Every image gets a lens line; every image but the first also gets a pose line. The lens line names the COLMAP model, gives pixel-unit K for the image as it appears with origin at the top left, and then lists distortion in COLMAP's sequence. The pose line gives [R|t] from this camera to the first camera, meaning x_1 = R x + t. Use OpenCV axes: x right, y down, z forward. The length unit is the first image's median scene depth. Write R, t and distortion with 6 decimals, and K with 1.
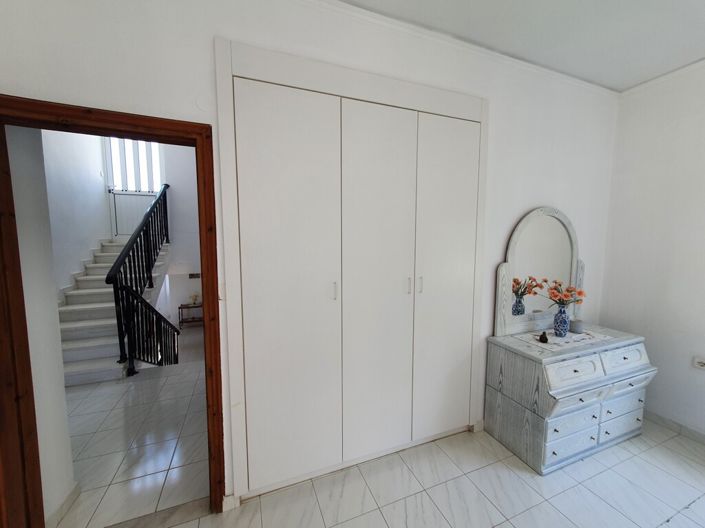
lens RADIAL K [[277.8, 0, 353.5], [0, 277.8, 266.1], [0, 0, 1]] dist [-0.000698, 0.000421]
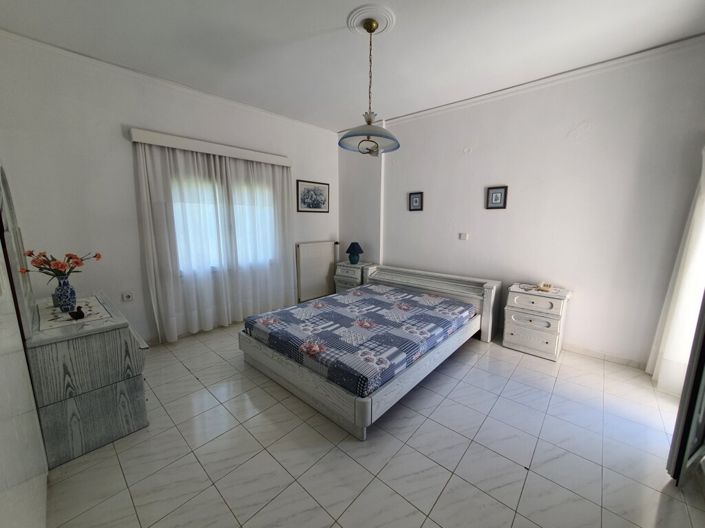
lens RADIAL K [[277.8, 0, 353.2], [0, 277.8, 263.2], [0, 0, 1]] dist [-0.000698, 0.000421]
pose [[-0.442613, -0.152293, 0.883686, -0.496513], [0.079167, 0.974988, 0.207681, -0.011554], [-0.893211, 0.161881, -0.419485, 0.618826]]
